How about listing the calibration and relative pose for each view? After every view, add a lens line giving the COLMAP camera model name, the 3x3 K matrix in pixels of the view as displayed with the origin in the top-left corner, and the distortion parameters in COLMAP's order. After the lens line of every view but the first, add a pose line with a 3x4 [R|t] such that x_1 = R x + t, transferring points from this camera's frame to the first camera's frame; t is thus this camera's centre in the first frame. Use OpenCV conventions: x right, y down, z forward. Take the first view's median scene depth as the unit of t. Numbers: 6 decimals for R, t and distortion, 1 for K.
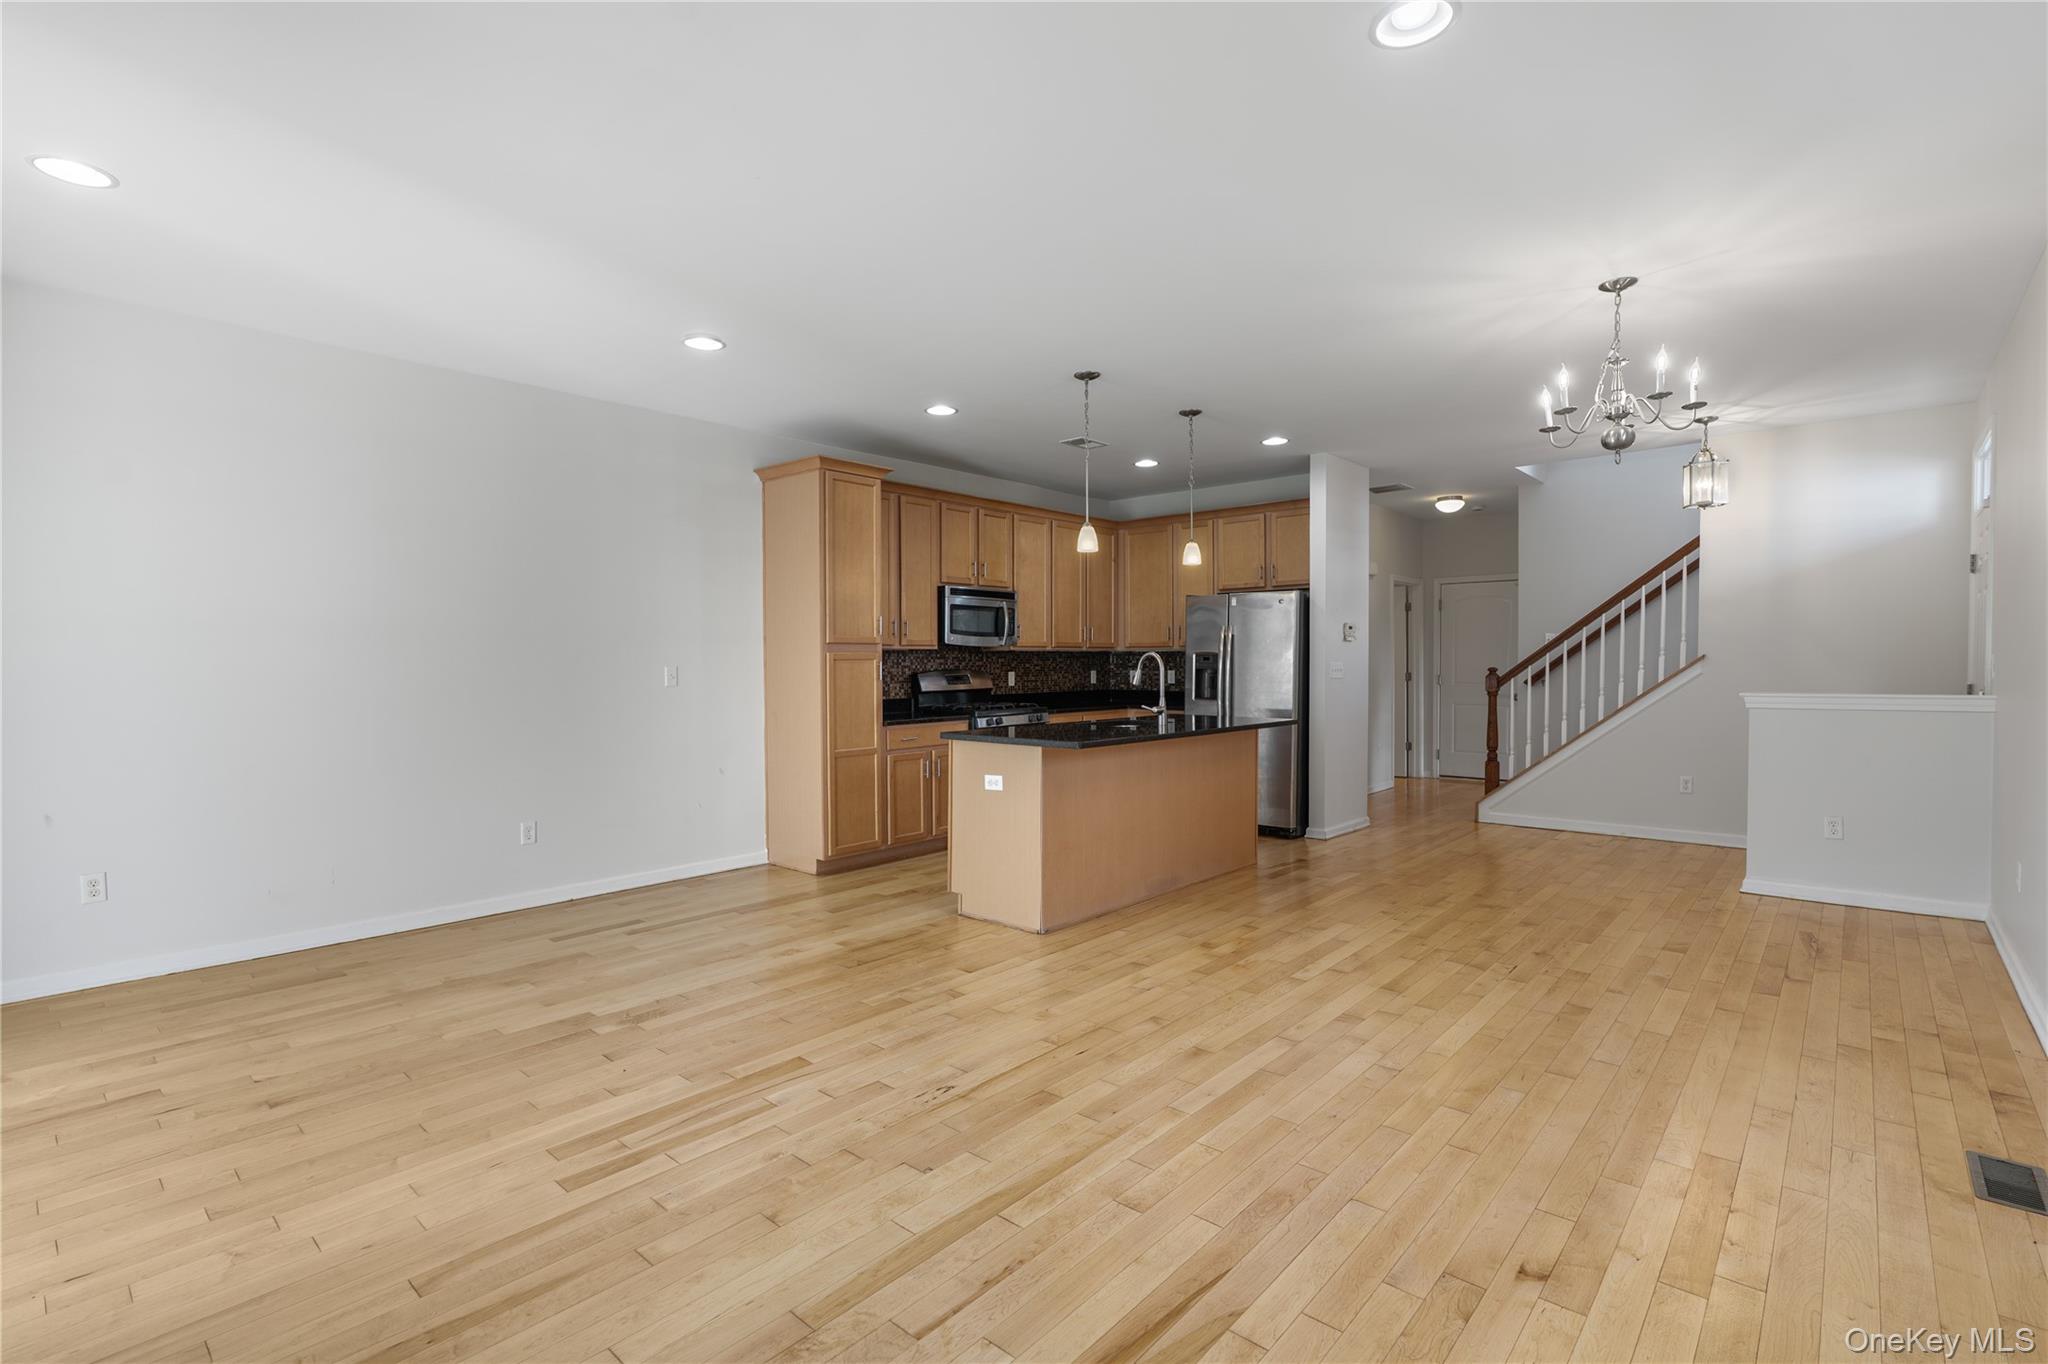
lens RADIAL K [[940.2, 0, 997.9], [0, 940.2, 690.6], [0, 0, 1]] dist [-0.013345, 0.000217]
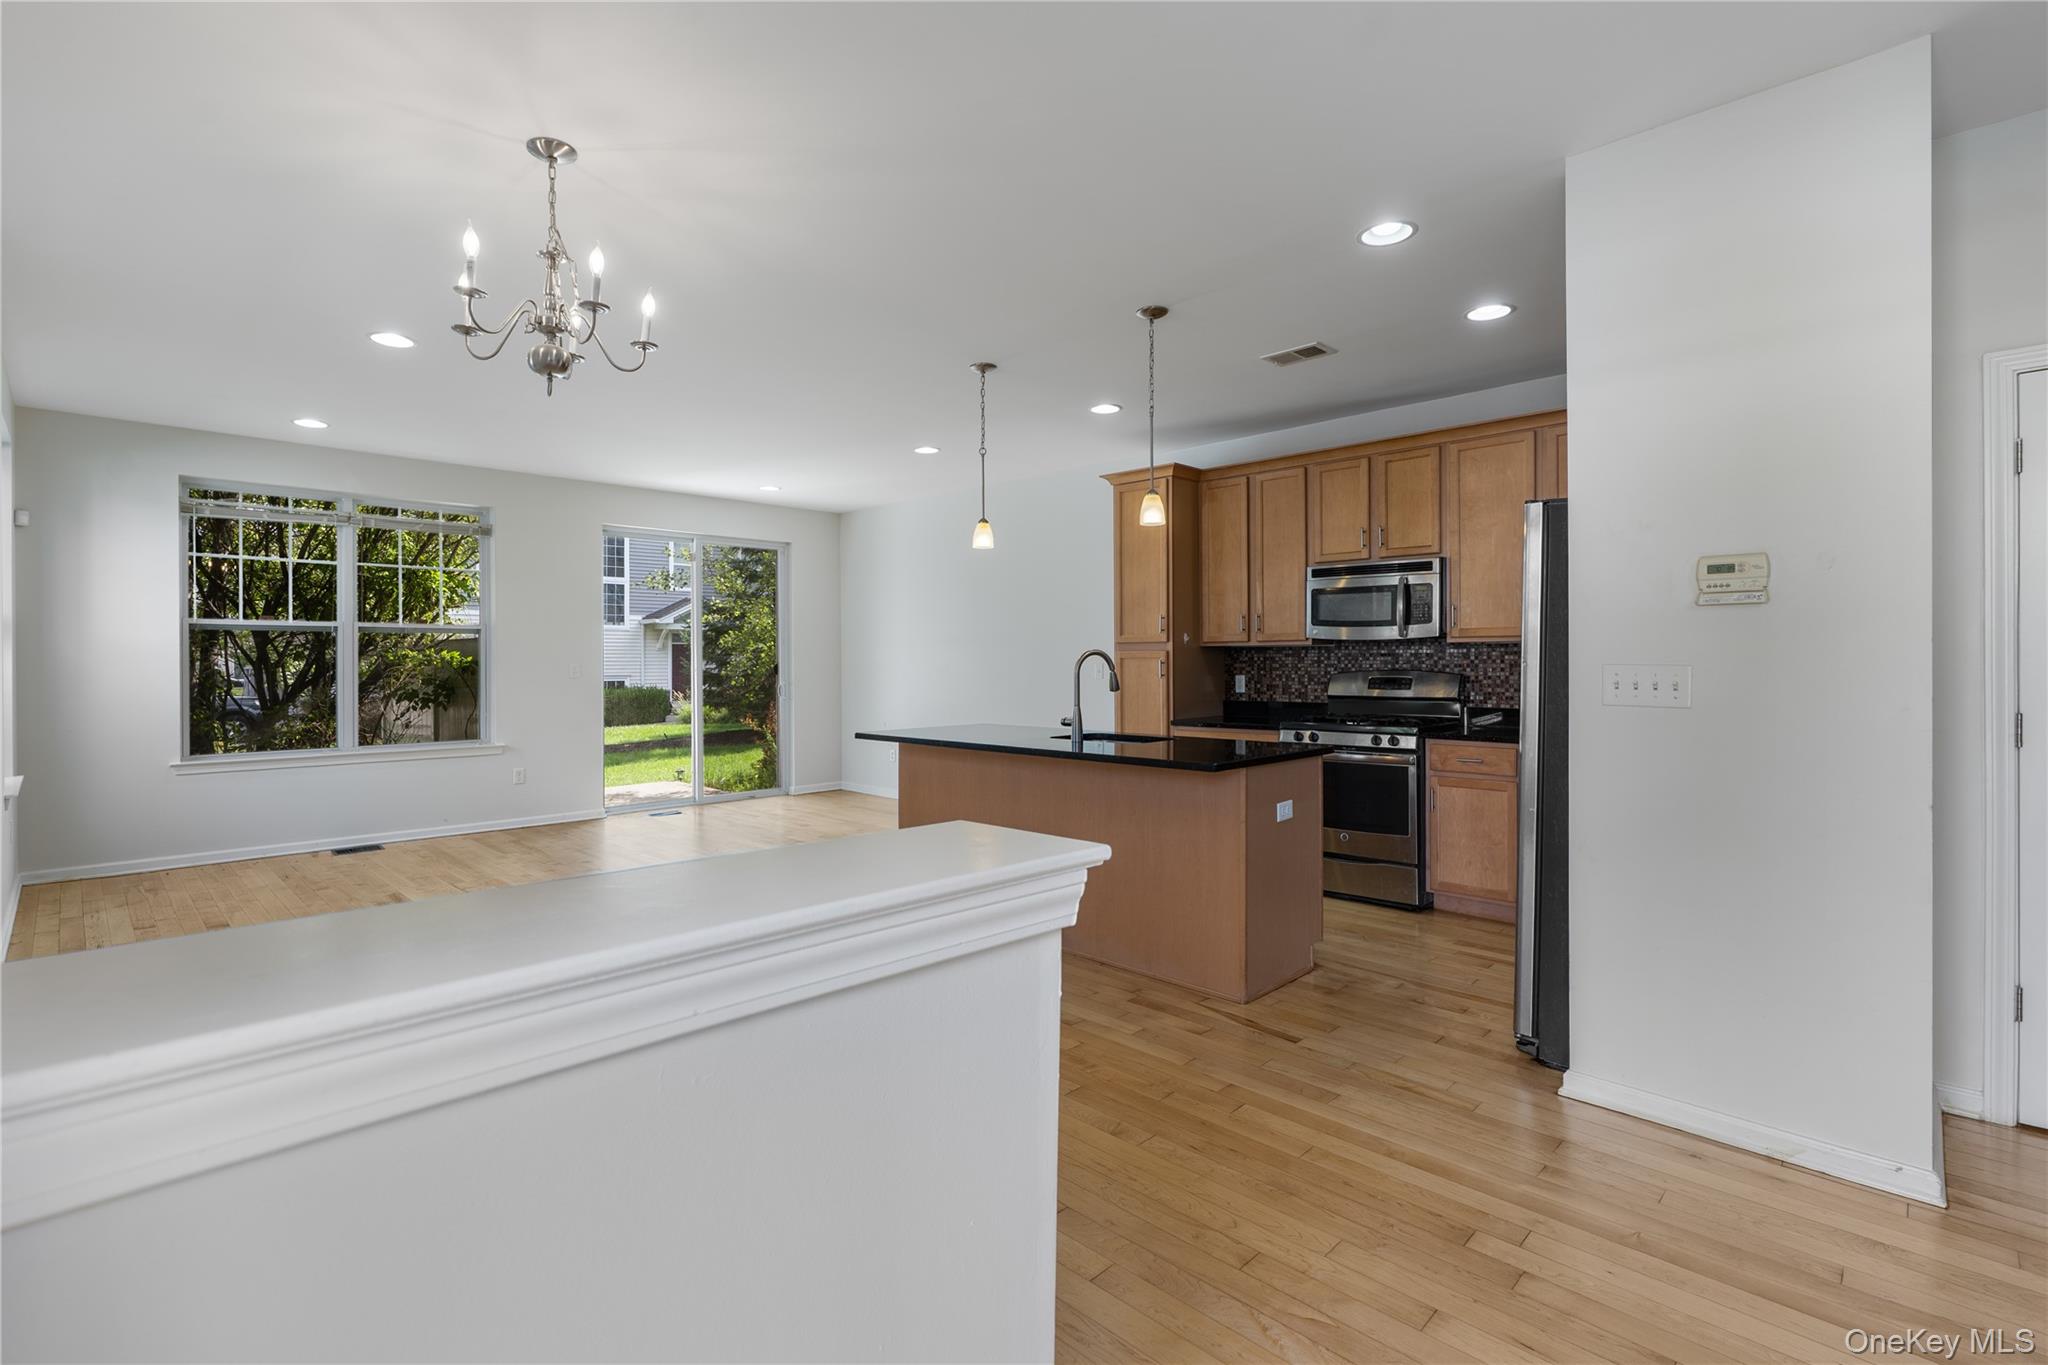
lens RADIAL K [[936.1, 0, 1025.3], [0, 936.1, 668.7], [0, 0, 1]] dist [-0.002546, 0.000034]
pose [[-0.027948, 0.013098, -0.999524, 0.734896], [-0.027849, 0.999516, 0.013877, -0.026262], [0.999221, 0.028224, -0.027570, 0.743155]]
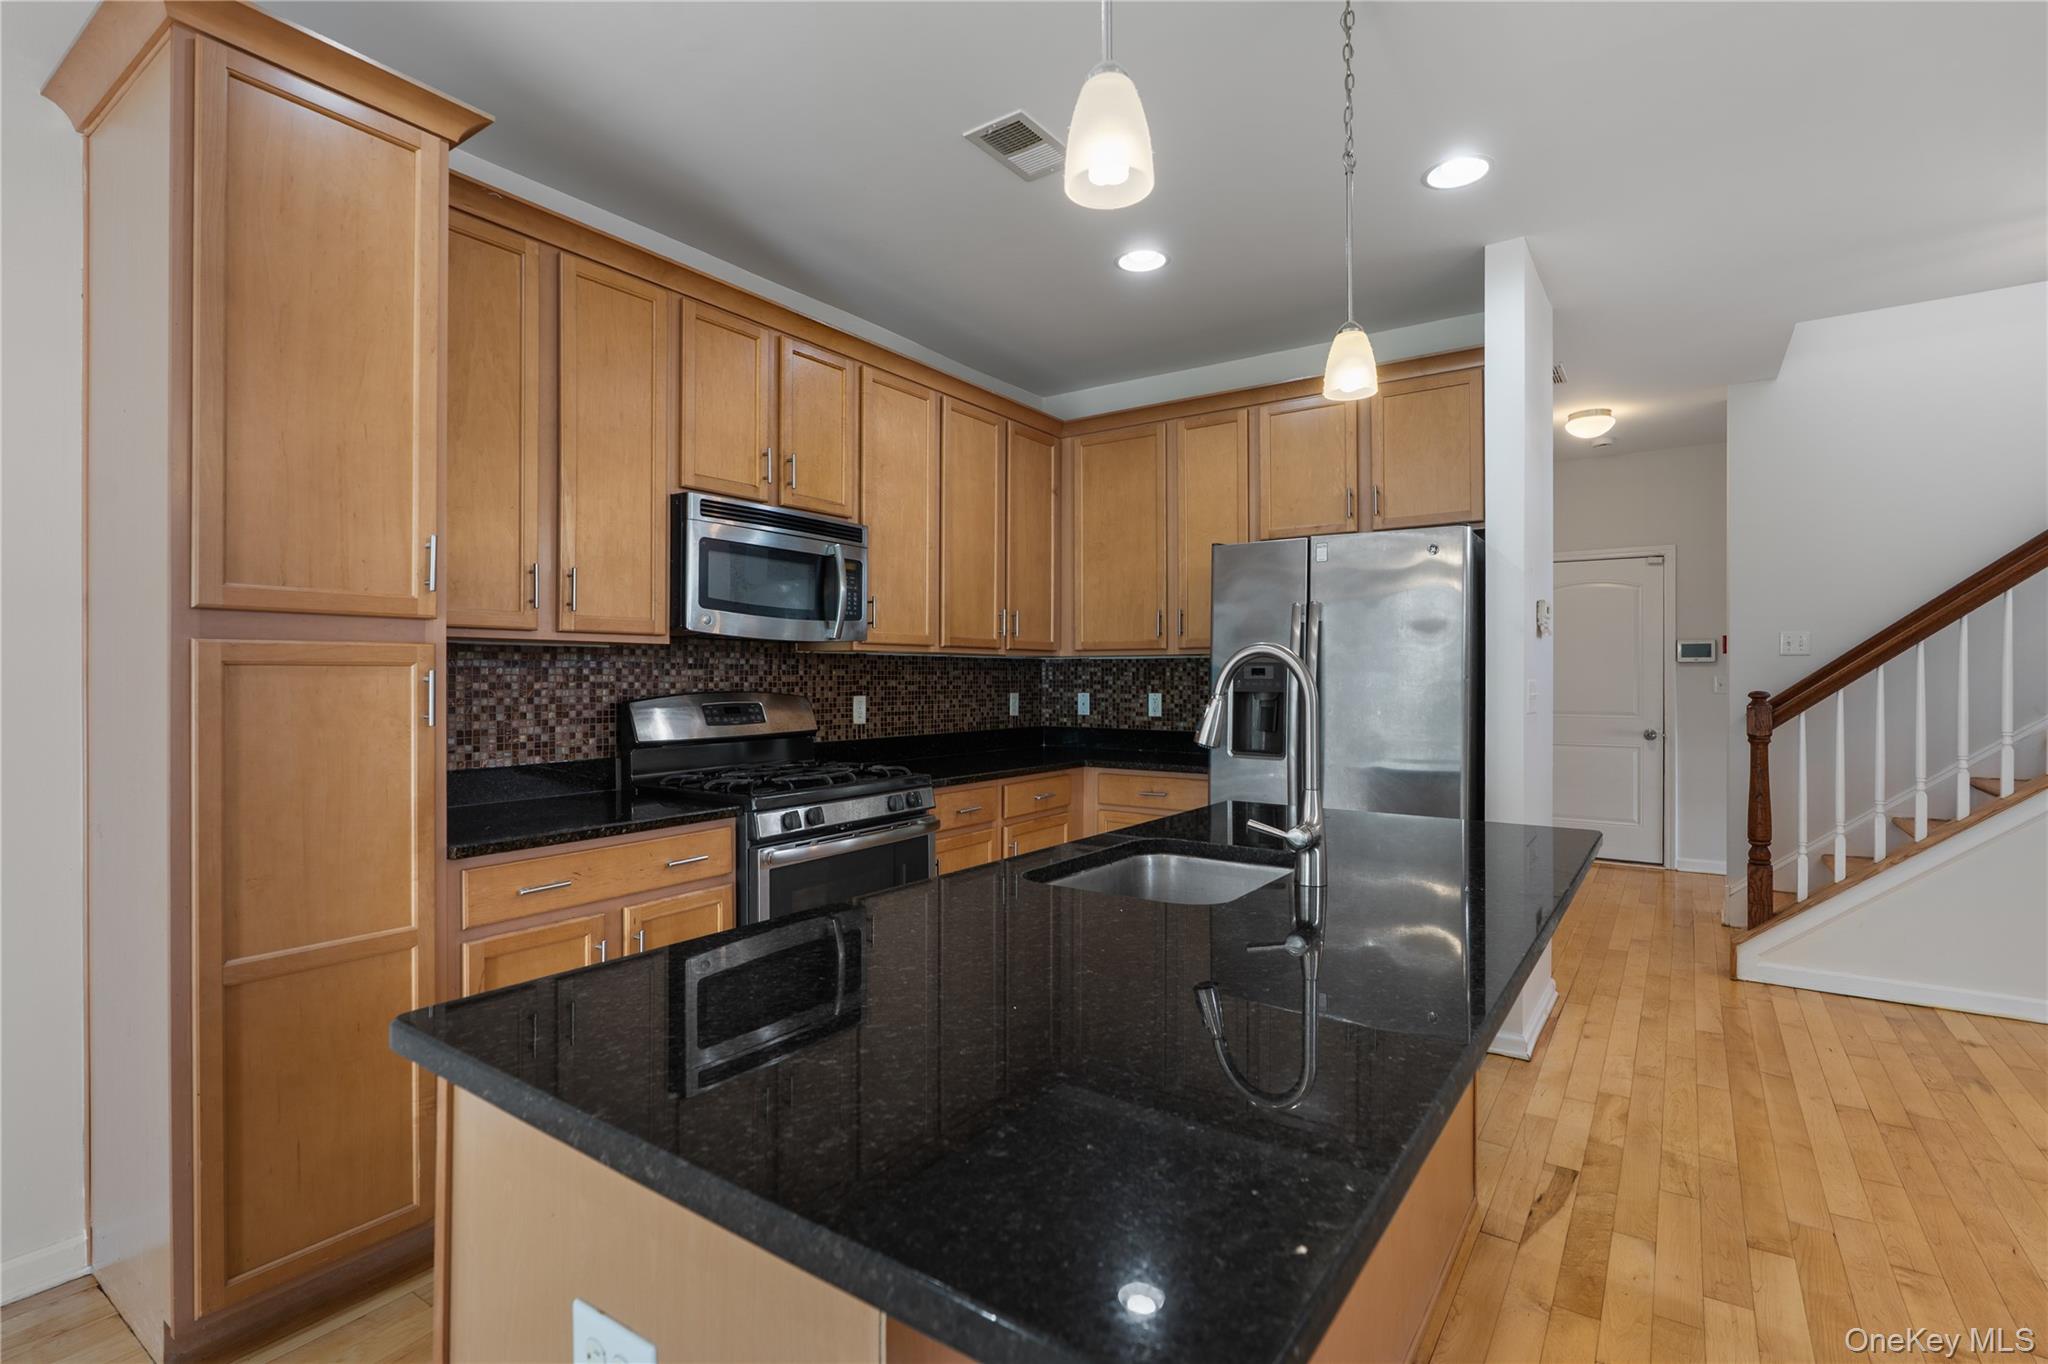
lens RADIAL K [[958.8, 0, 1004.8], [0, 958.8, 674.3], [0, 0, 1]] dist [-0.000394, 0.000205]
pose [[0.991786, 0.006120, 0.127764, 0.028517], [-0.001707, 0.999399, -0.034625, -0.015339], [-0.127900, 0.034122, 0.991200, 0.535077]]
